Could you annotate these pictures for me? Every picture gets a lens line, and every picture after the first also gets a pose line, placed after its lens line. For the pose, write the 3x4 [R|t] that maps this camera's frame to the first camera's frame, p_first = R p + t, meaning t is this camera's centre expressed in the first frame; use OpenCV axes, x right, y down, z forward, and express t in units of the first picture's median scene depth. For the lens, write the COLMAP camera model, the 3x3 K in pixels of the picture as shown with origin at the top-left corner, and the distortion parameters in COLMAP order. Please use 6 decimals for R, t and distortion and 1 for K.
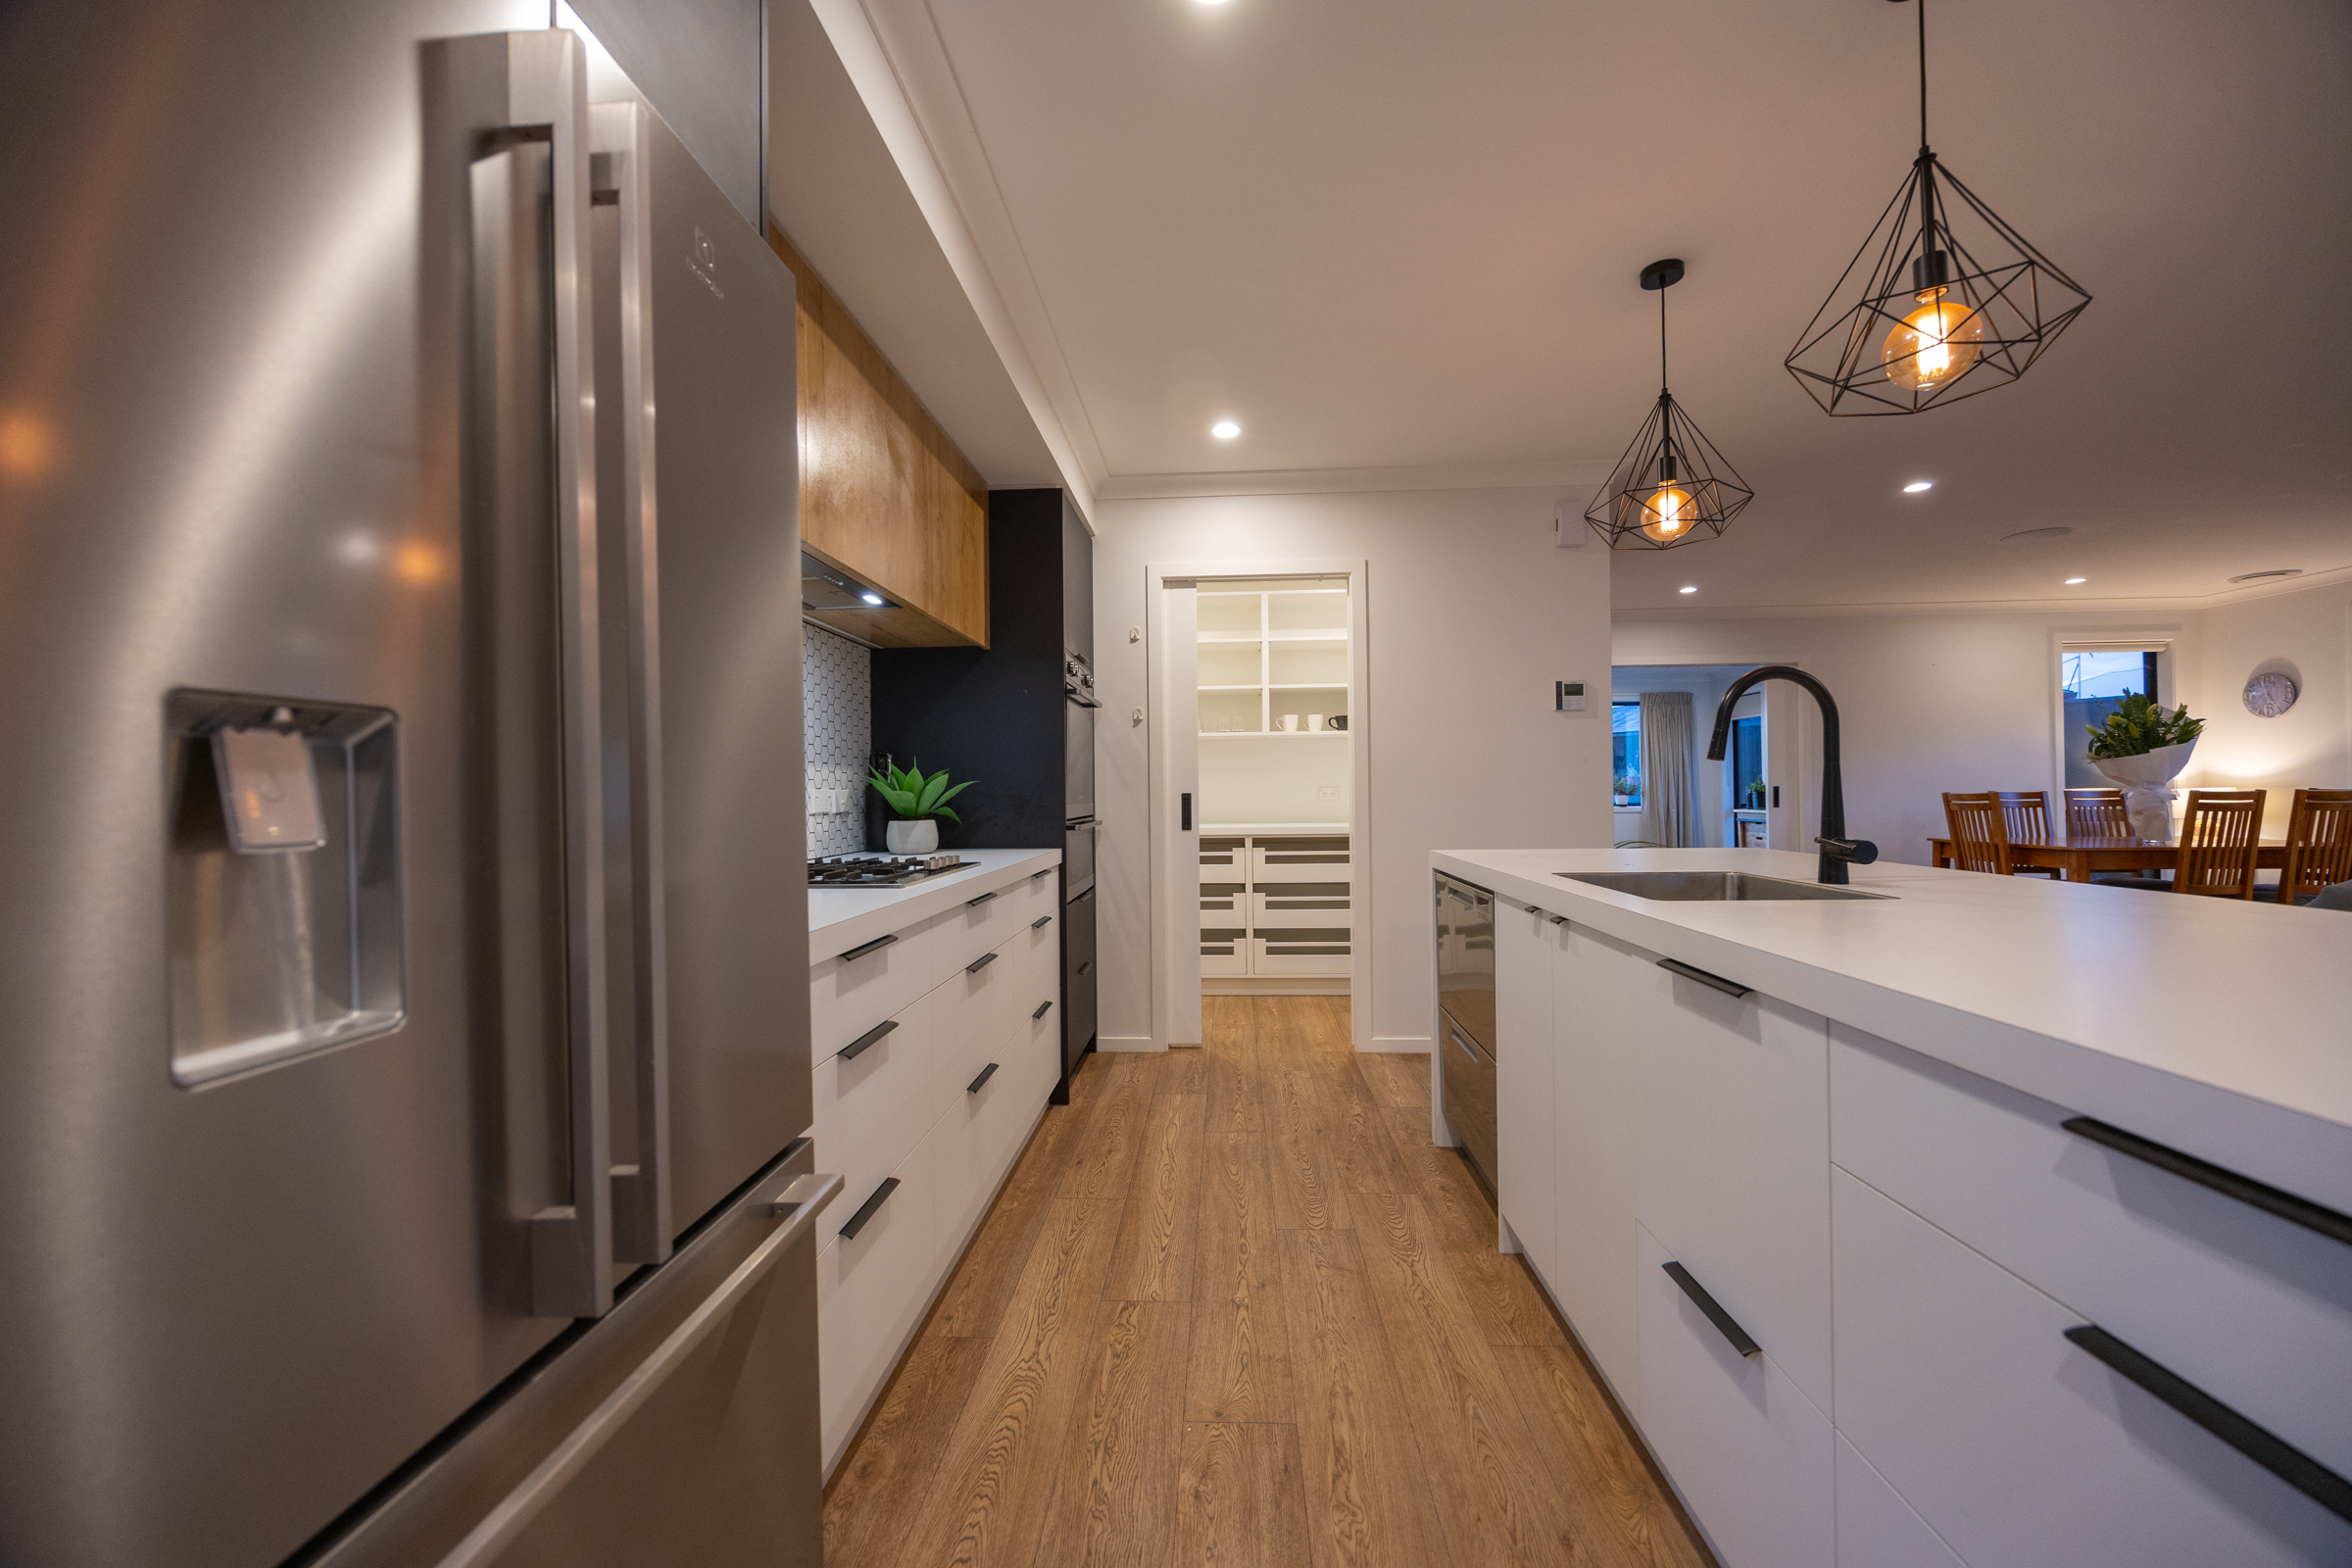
lens RADIAL K [[885.2, 0, 1183.3], [0, 885.2, 772.7], [0, 0, 1]] dist [-0.007576, 0.000626]
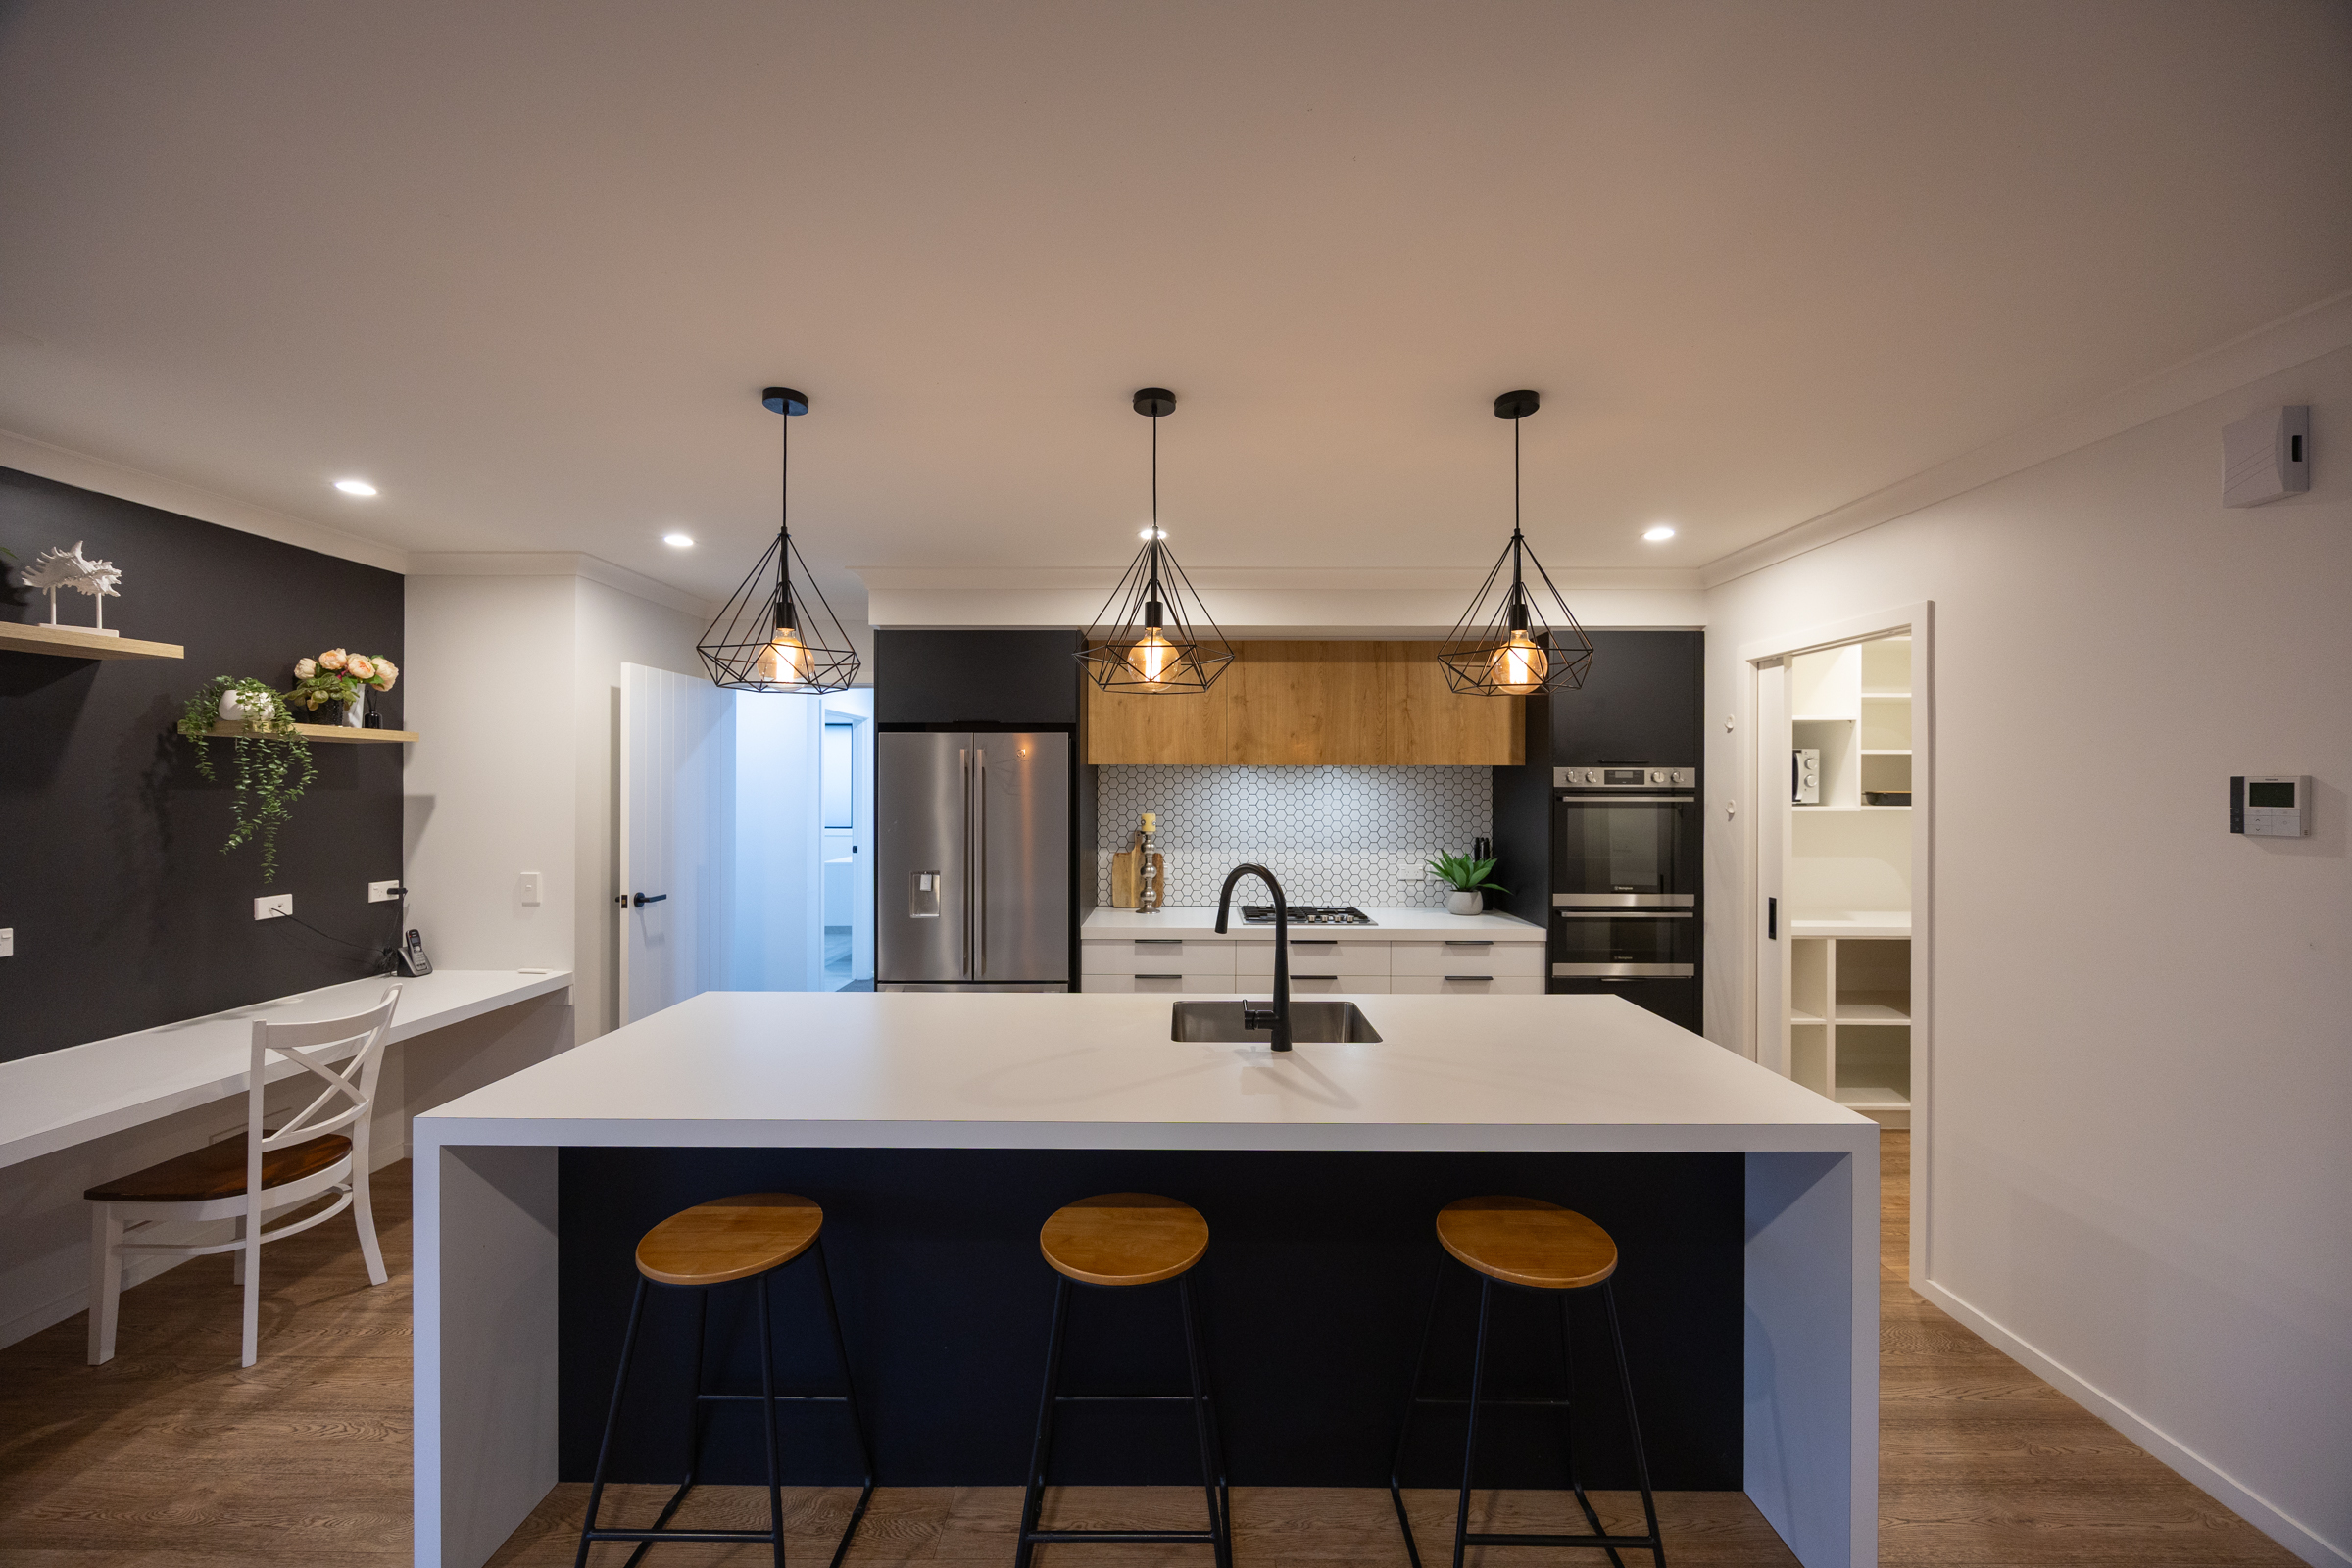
lens RADIAL K [[885.2, 0, 1181.6], [0, 885.2, 793.7], [0, 0, 1]] dist [-0.007576, 0.000626]
pose [[0.058501, 0.019339, -0.998100, 1.035180], [0.016732, 0.999653, 0.020350, -0.132589], [0.998147, -0.017891, 0.058157, 0.428631]]
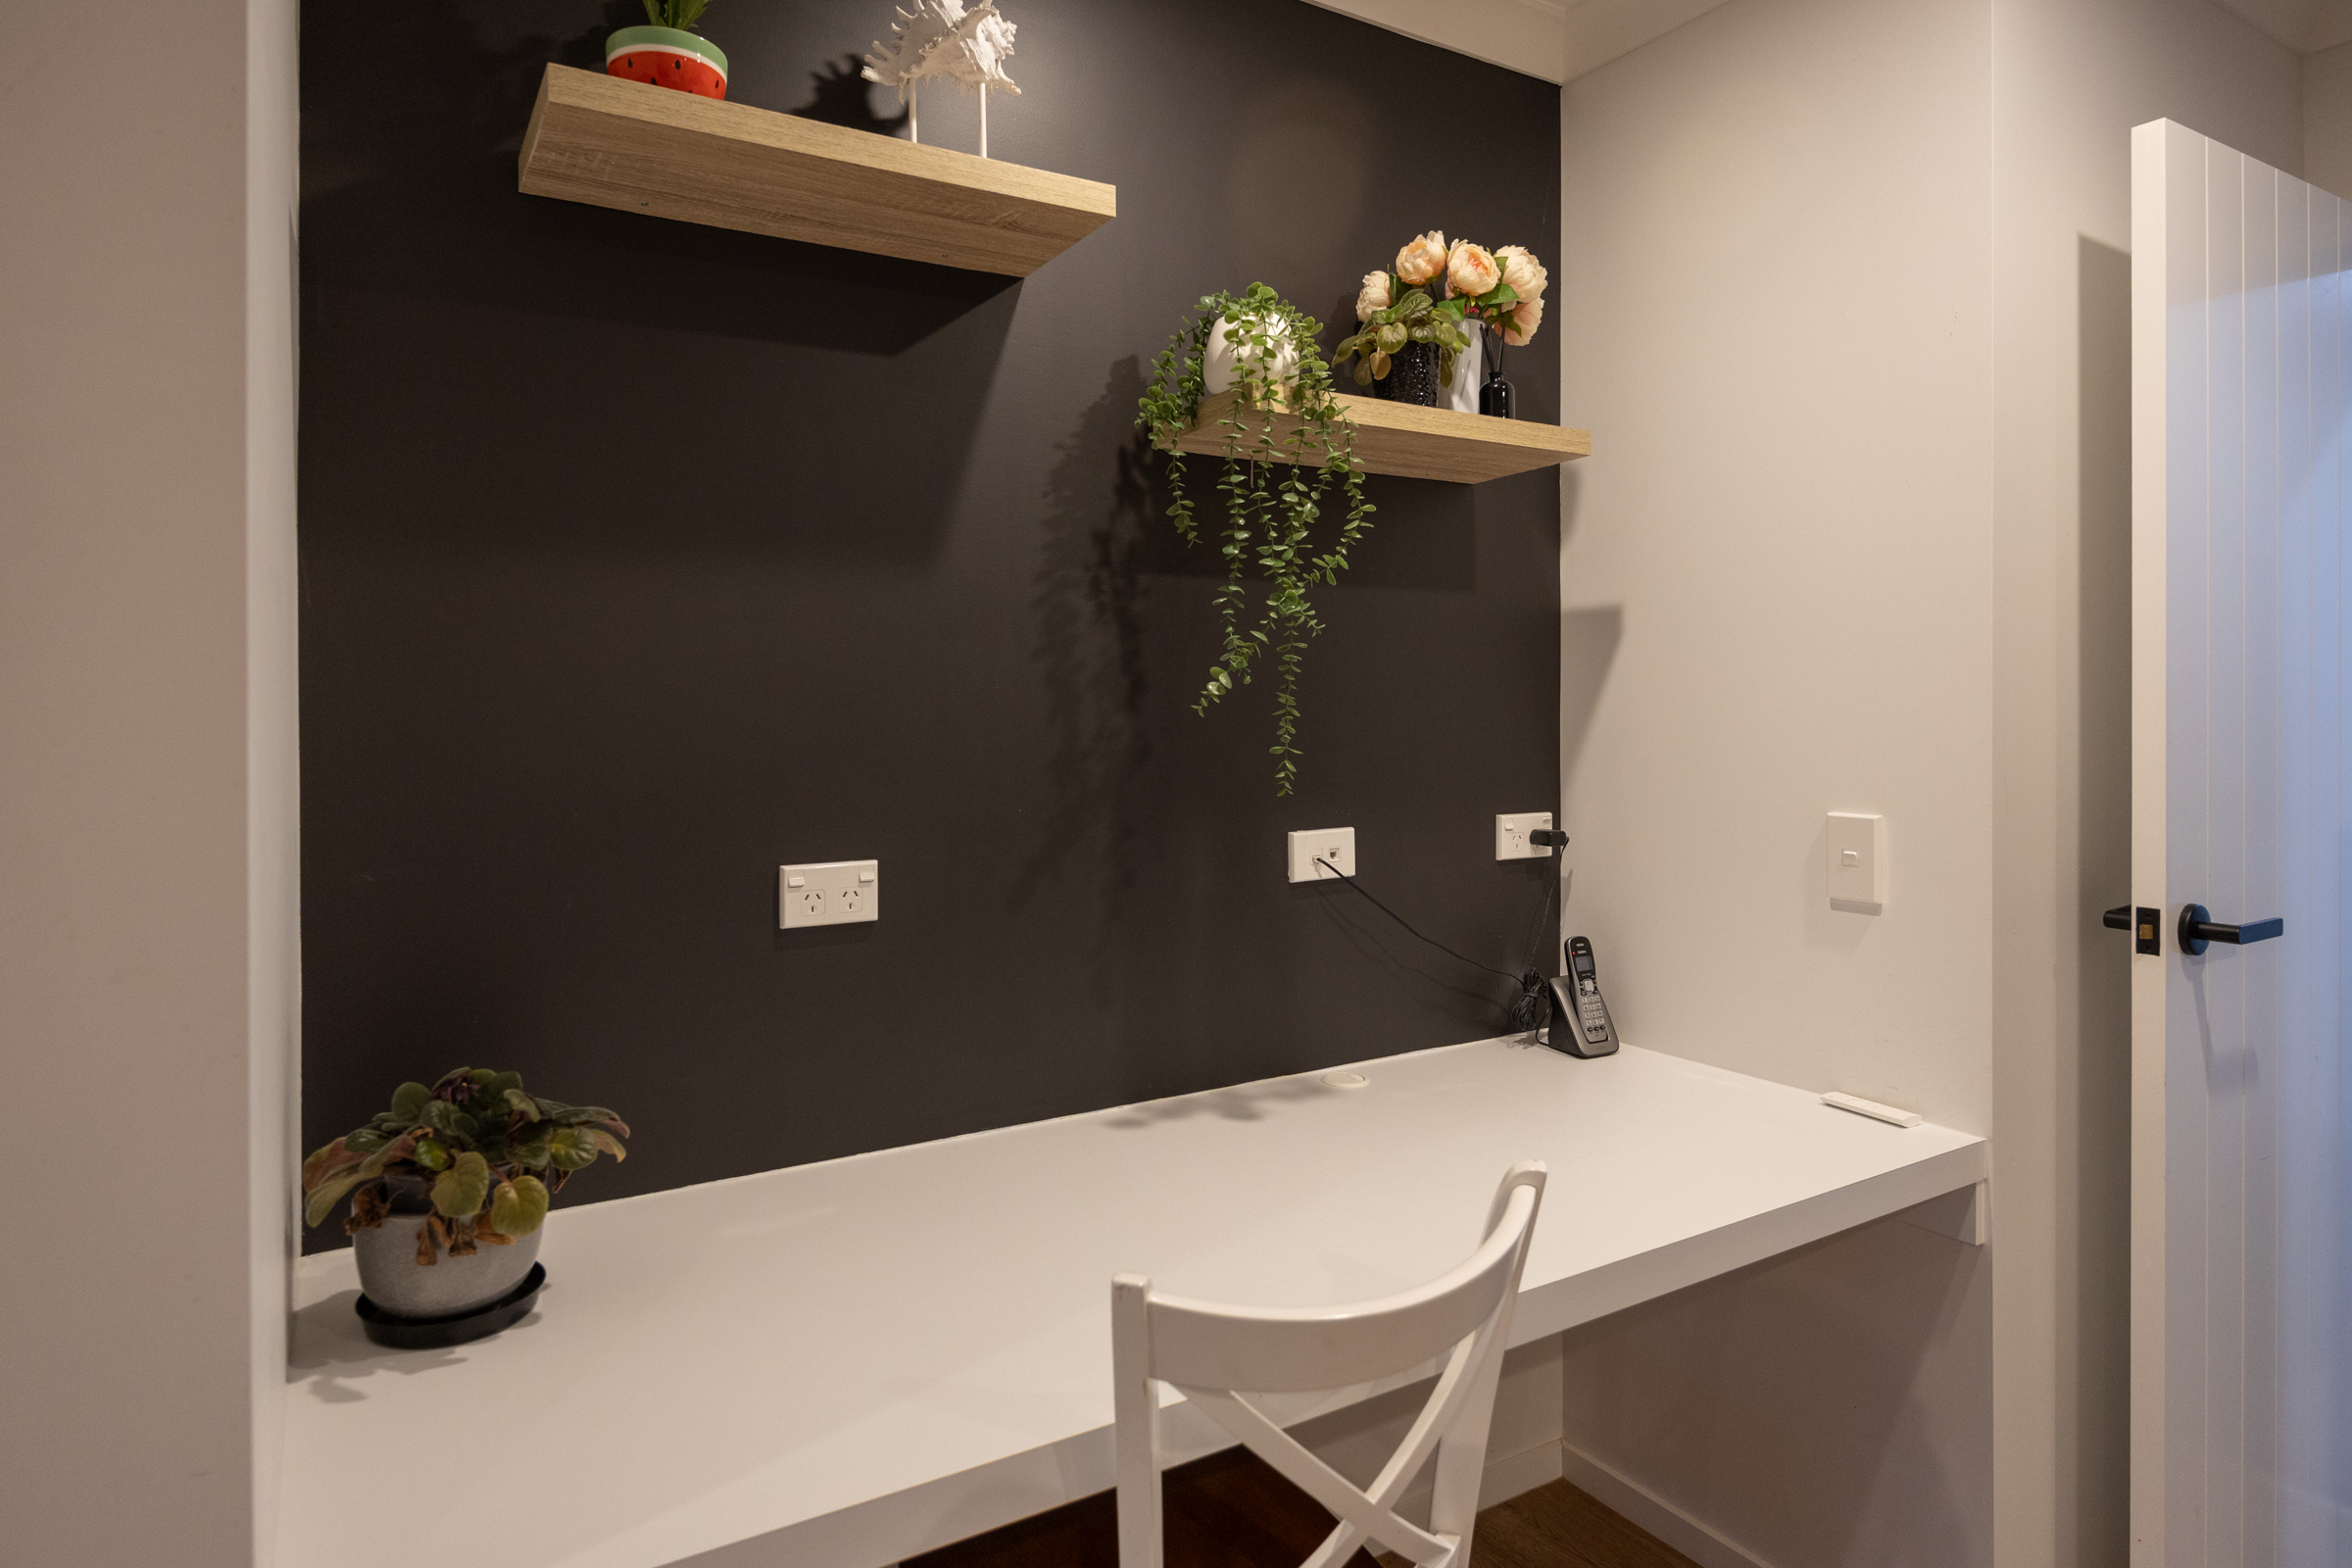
lens RADIAL K [[1331.5, 0, 1158.7], [0, 1331.5, 716.8], [0, 0, 1]] dist [-0.002253, -0.002877]
pose [[-0.823314, 0.019087, -0.567265, 0.438987], [0.027105, 0.999616, -0.005705, -0.069625], [0.566938, -0.020073, -0.823516, -0.033266]]
